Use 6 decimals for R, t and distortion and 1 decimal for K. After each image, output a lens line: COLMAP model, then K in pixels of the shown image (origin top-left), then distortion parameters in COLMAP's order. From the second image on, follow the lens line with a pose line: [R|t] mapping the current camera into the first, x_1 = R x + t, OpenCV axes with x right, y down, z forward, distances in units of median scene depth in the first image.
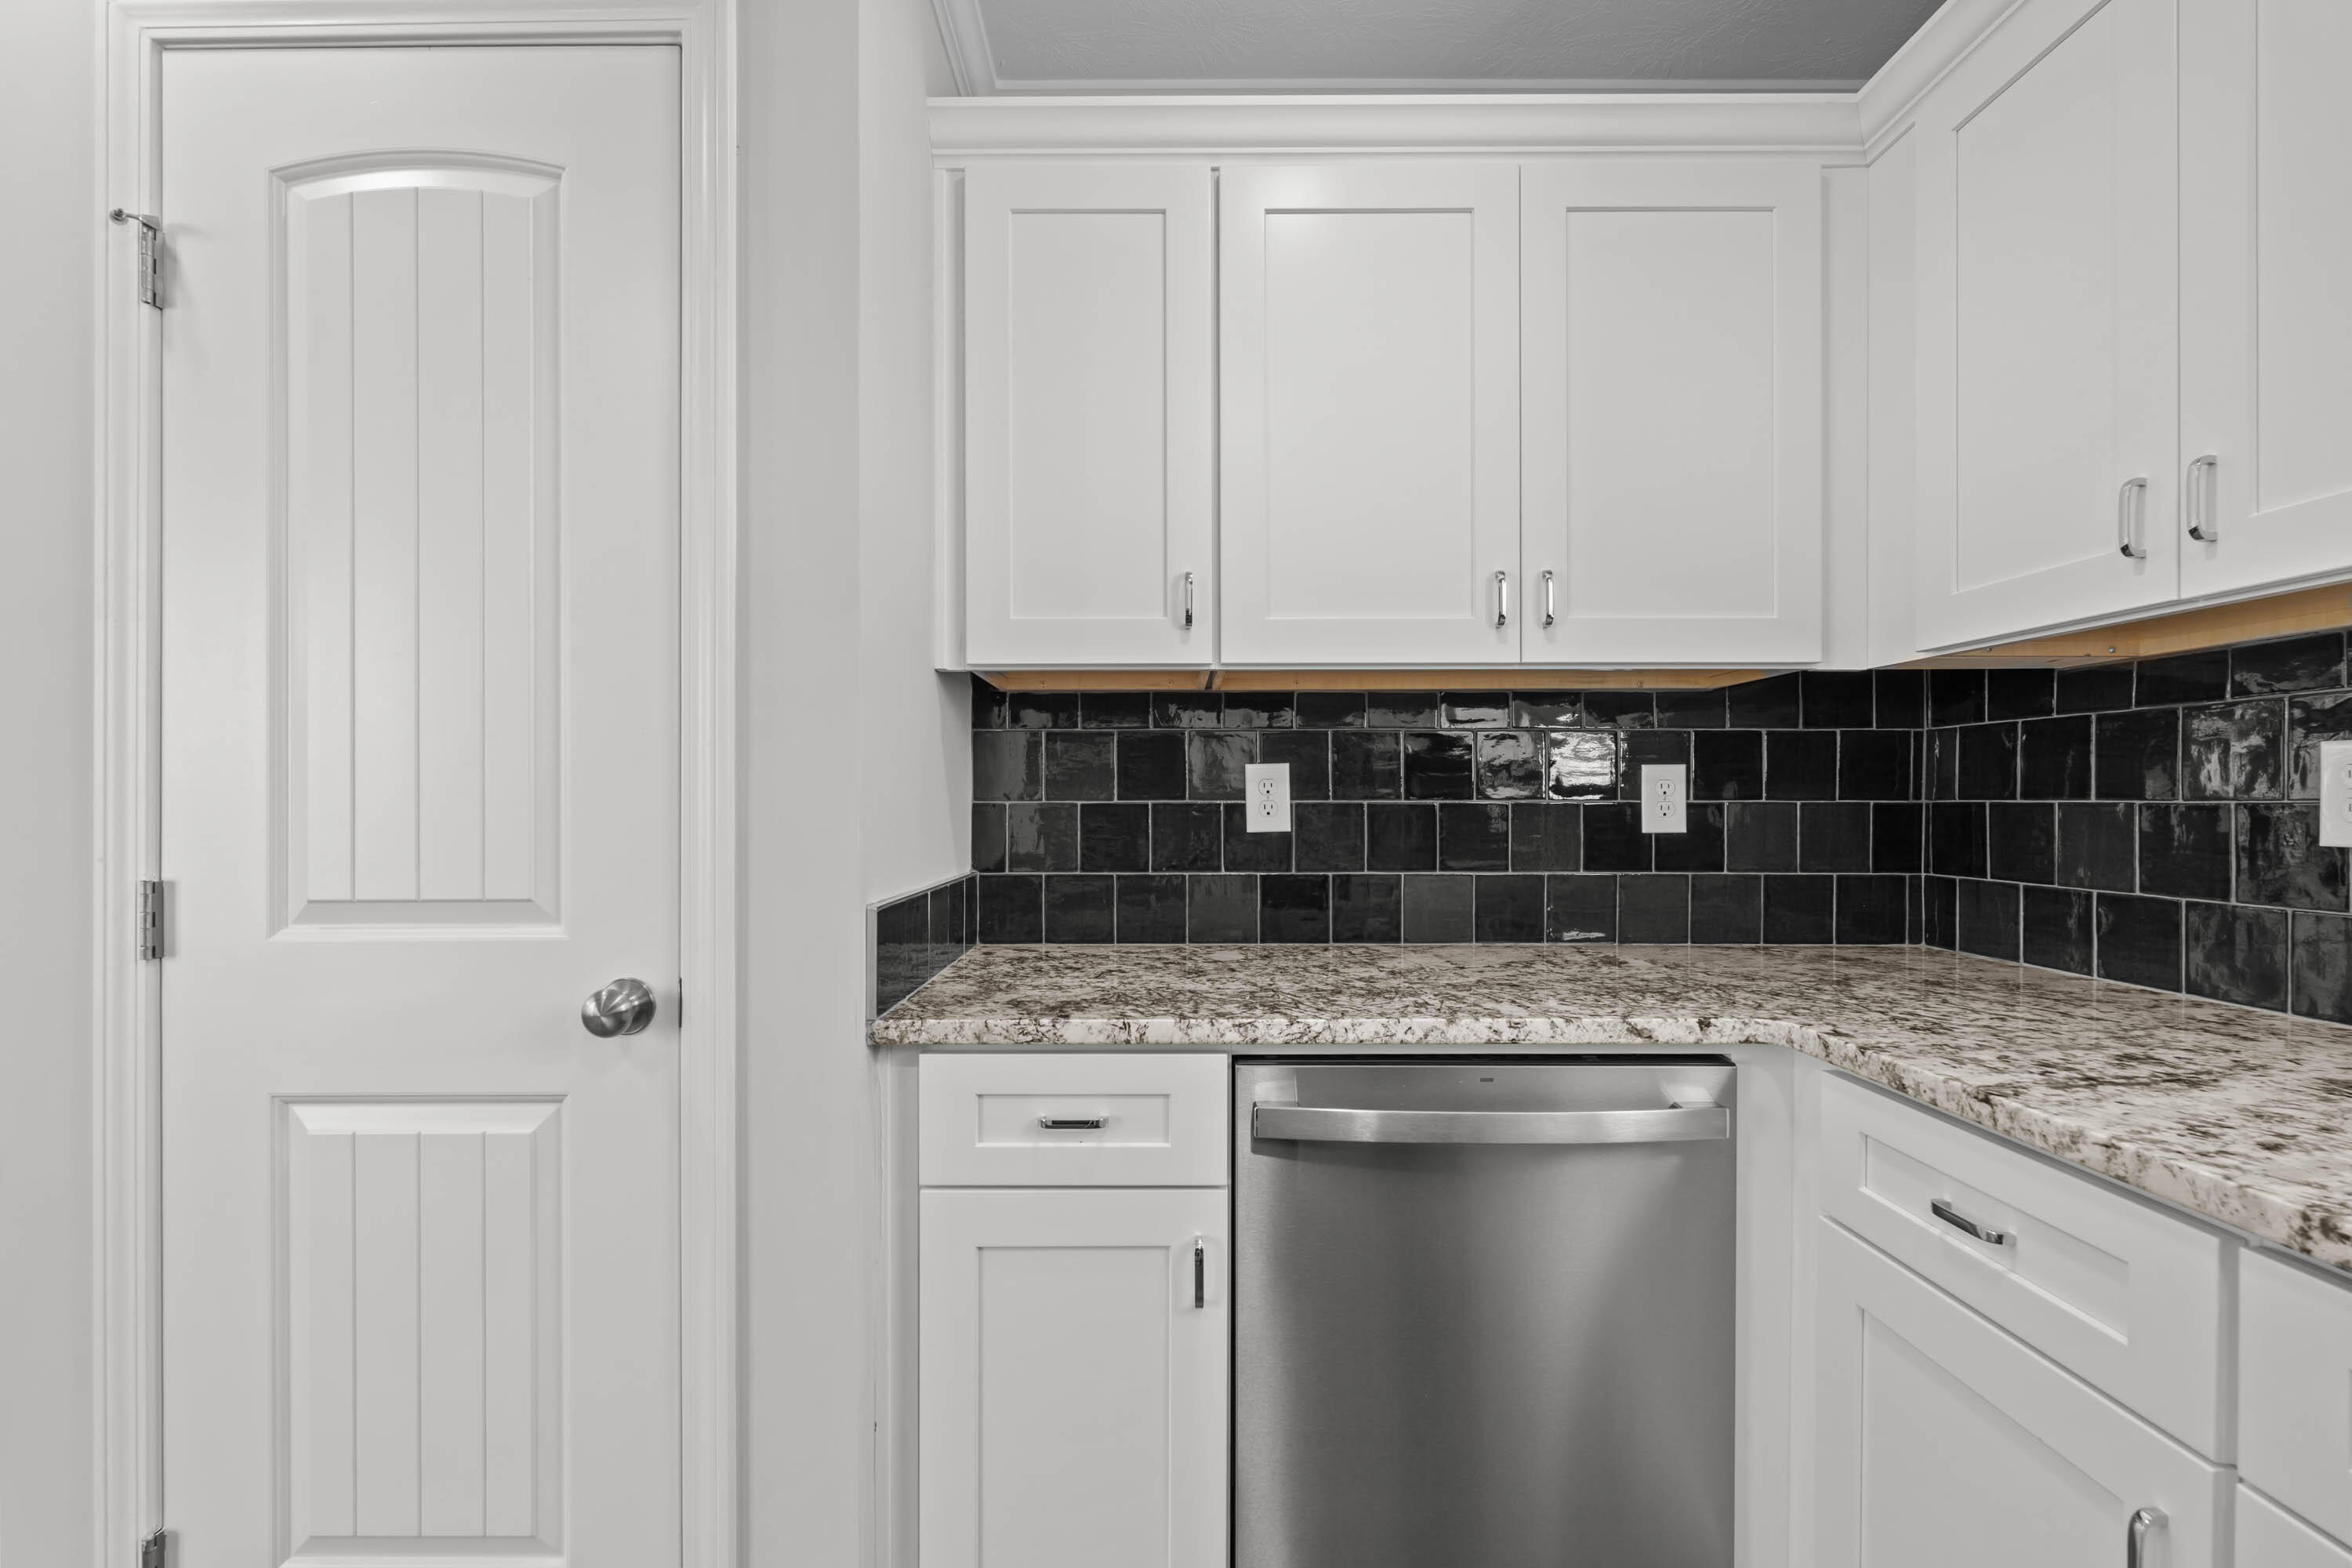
lens RADIAL K [[1036.0, 0, 1163.3], [0, 1036.0, 796.3], [0, 0, 1]] dist [-0.002037, 0.000822]
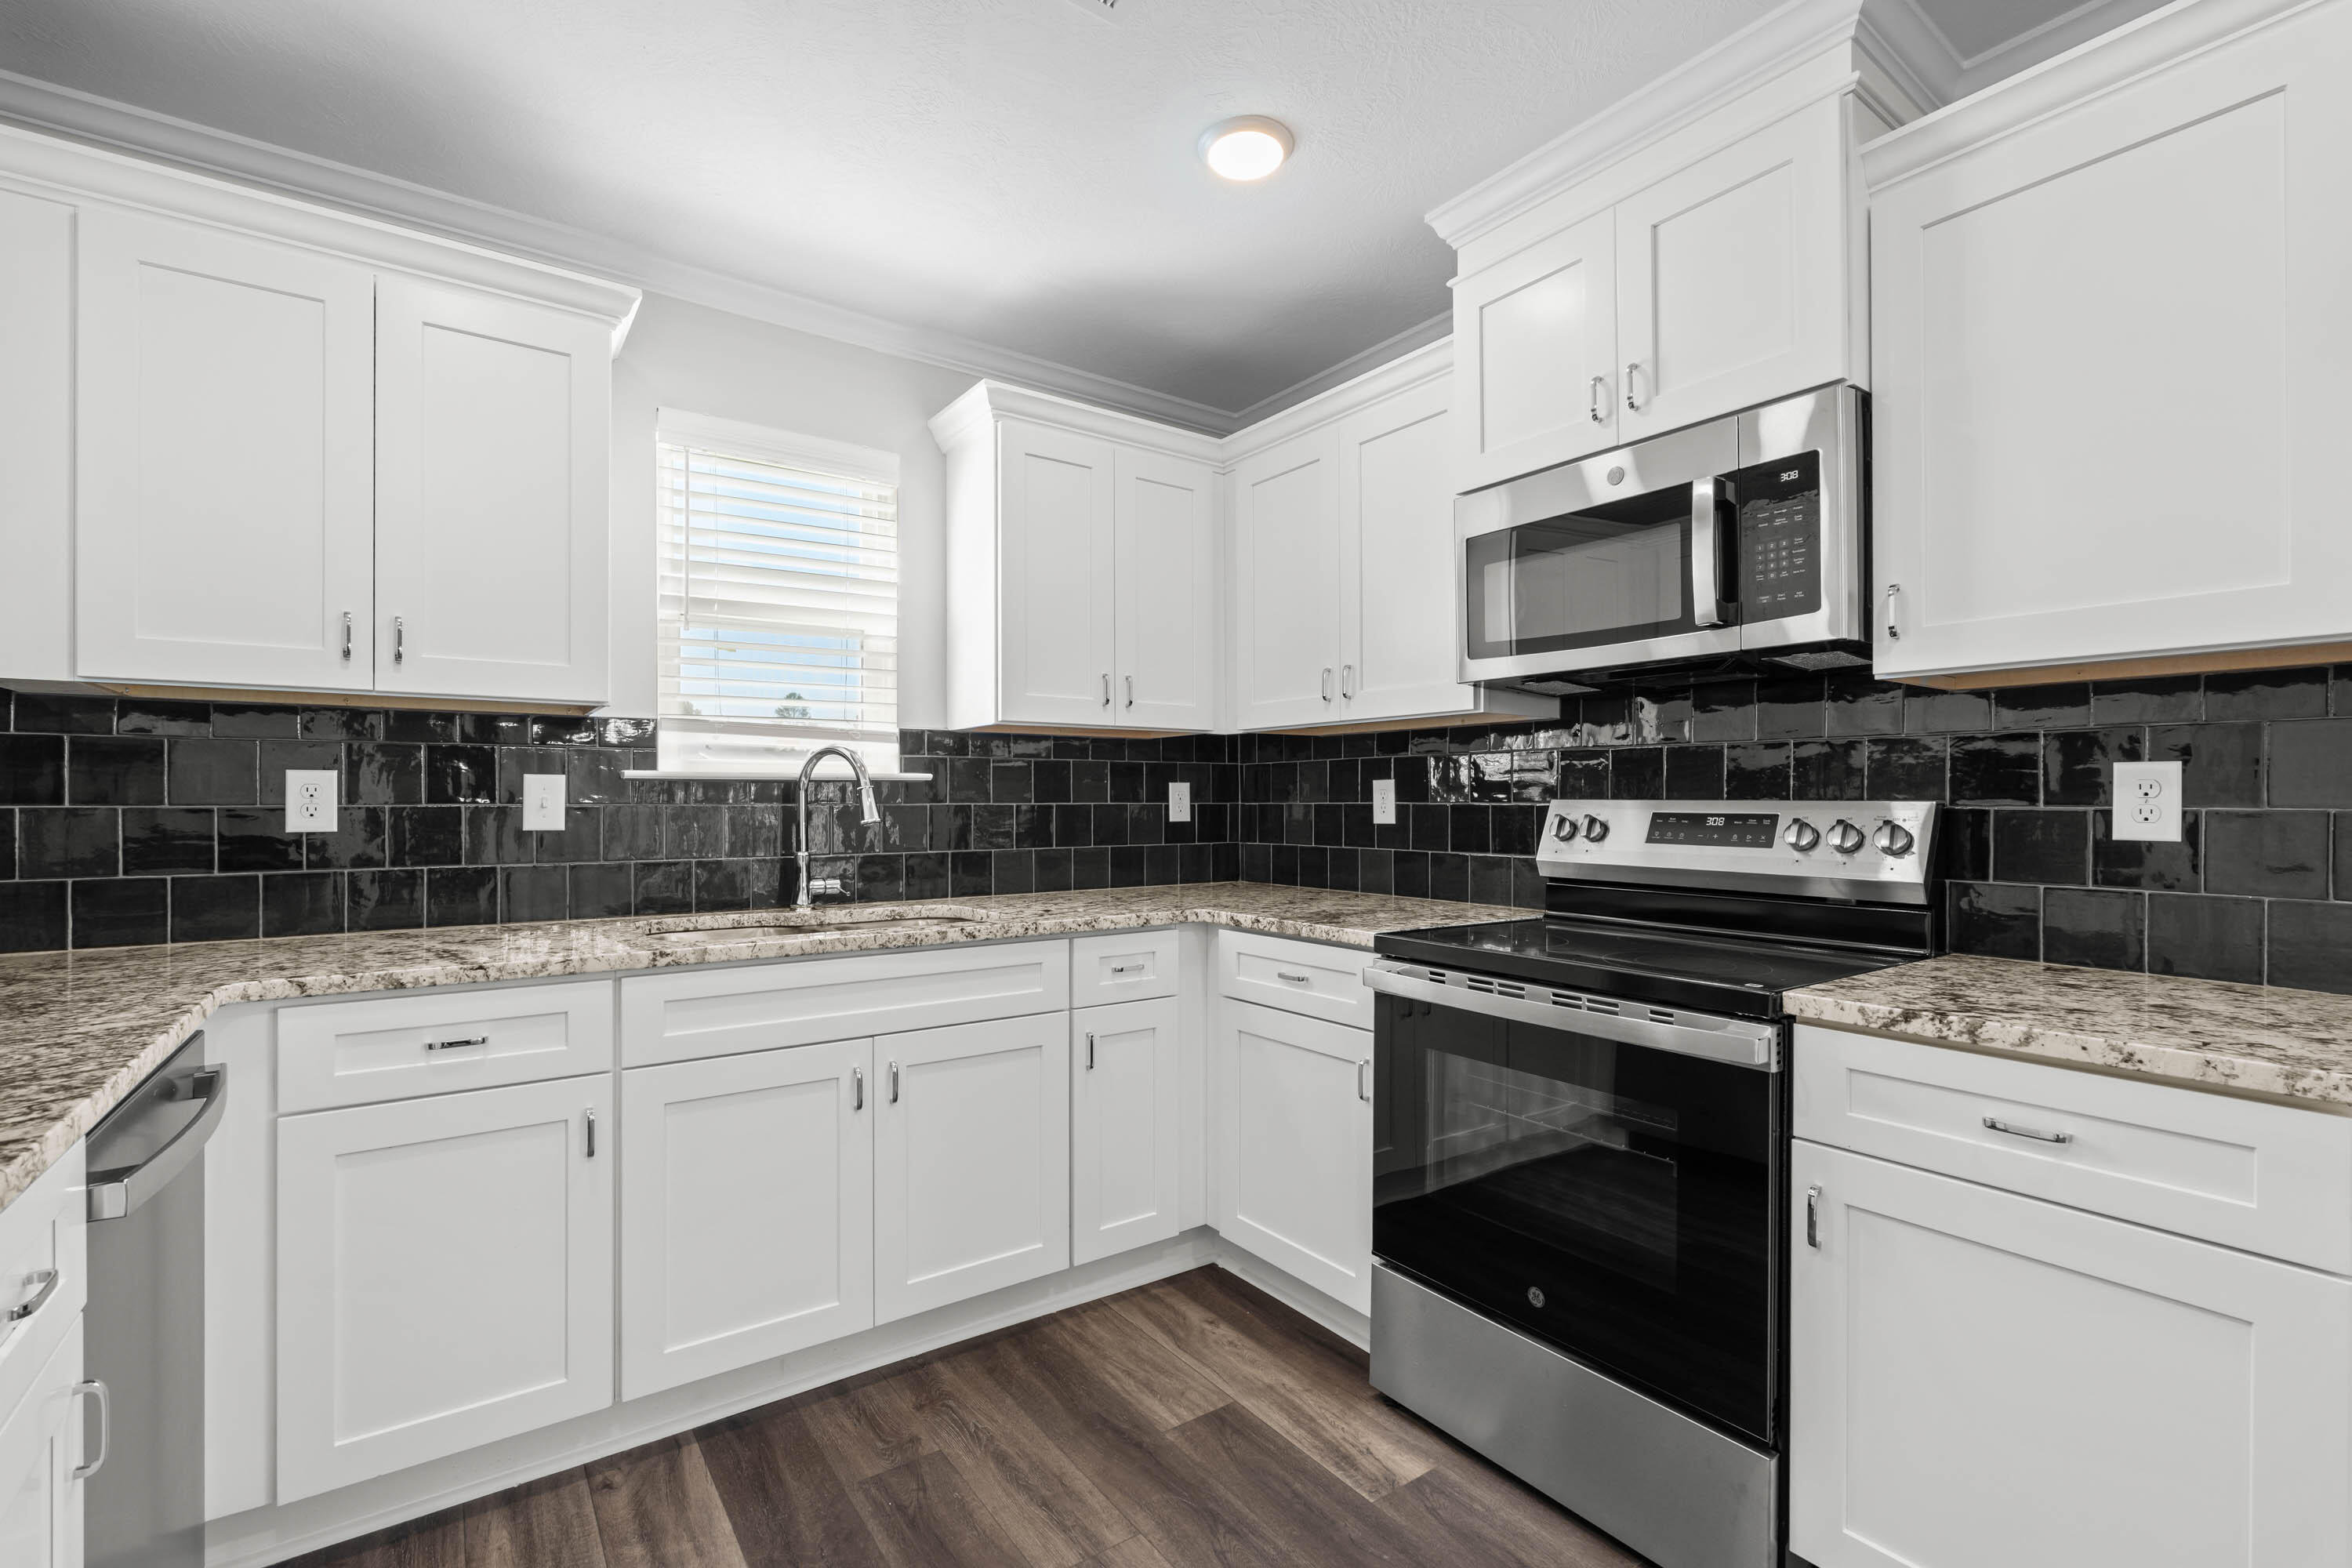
lens RADIAL K [[1036.0, 0, 1176.8], [0, 1036.0, 795.0], [0, 0, 1]] dist [-0.002037, 0.000822]
pose [[-0.585138, 0.006018, 0.810911, -1.262417], [0.002100, 0.999980, -0.005906, 0.000244], [-0.810931, -0.001753, -0.585139, 0.951637]]
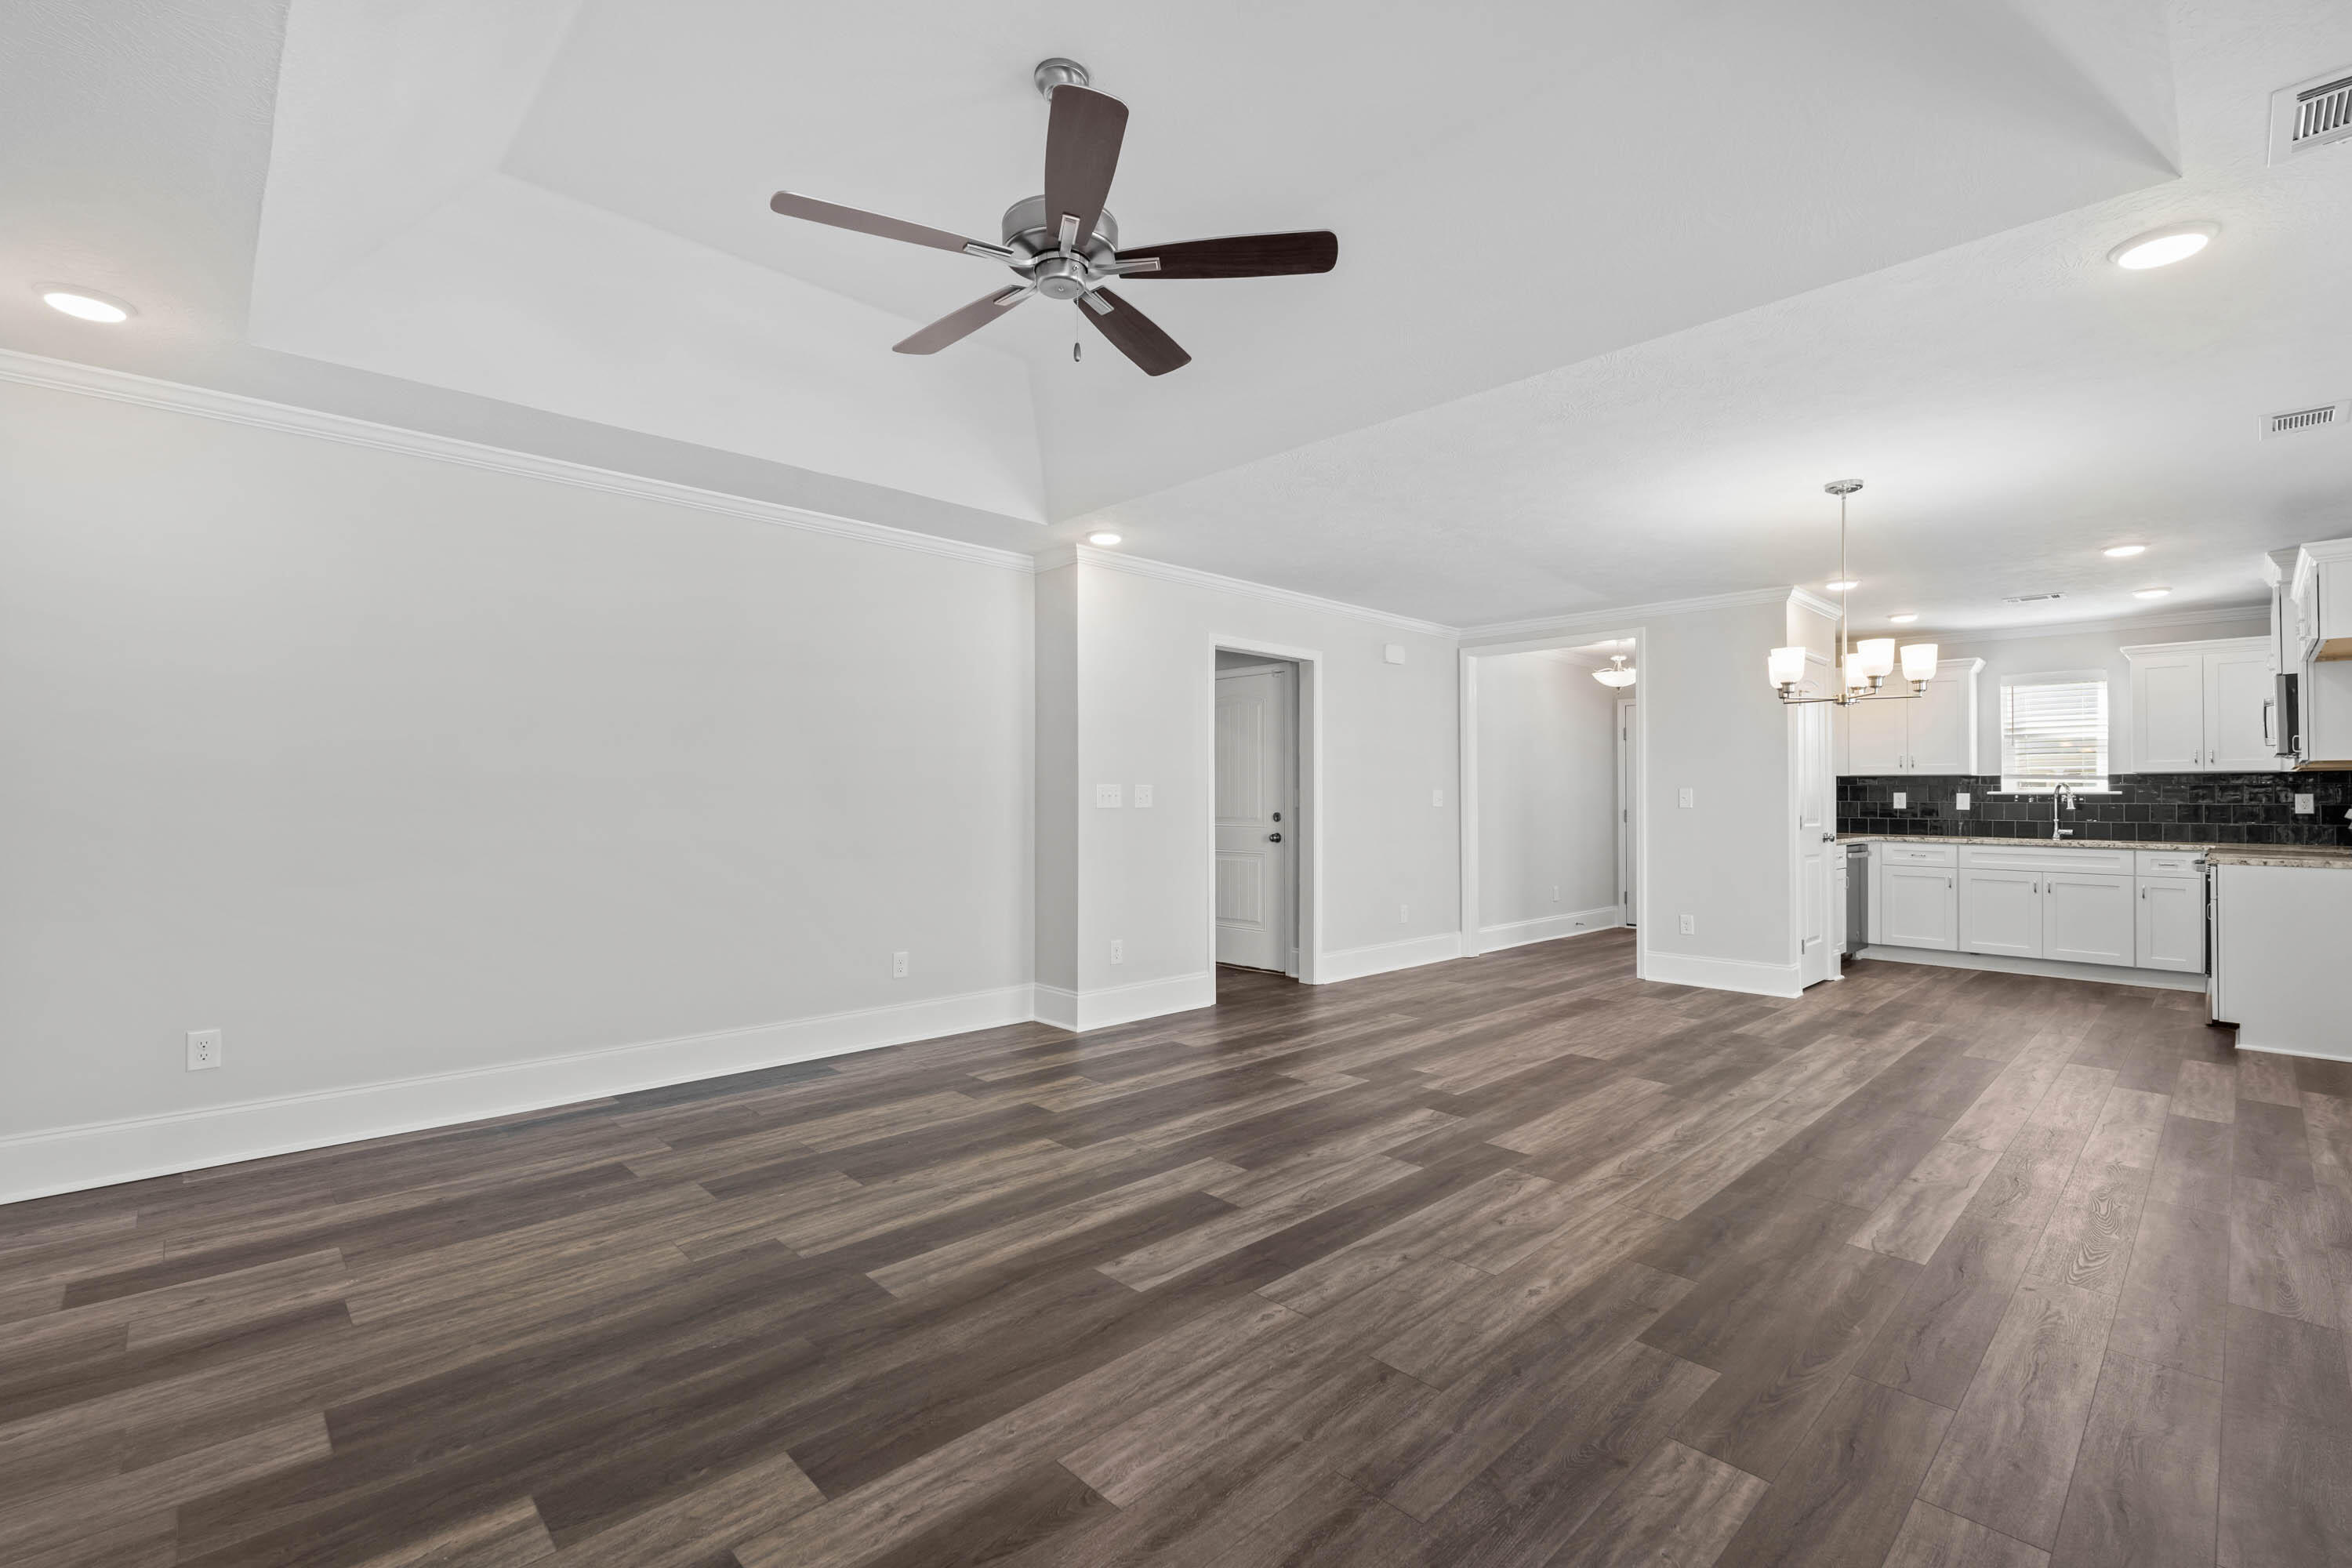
lens RADIAL K [[1036.0, 0, 1167.1], [0, 1036.0, 783.0], [0, 0, 1]] dist [-0.002037, 0.000822]
pose [[0.720230, 0.016569, 0.693538, -8.081571], [-0.007584, 0.999843, -0.016011, 0.028927], [-0.693694, 0.006272, 0.720242, -0.655914]]
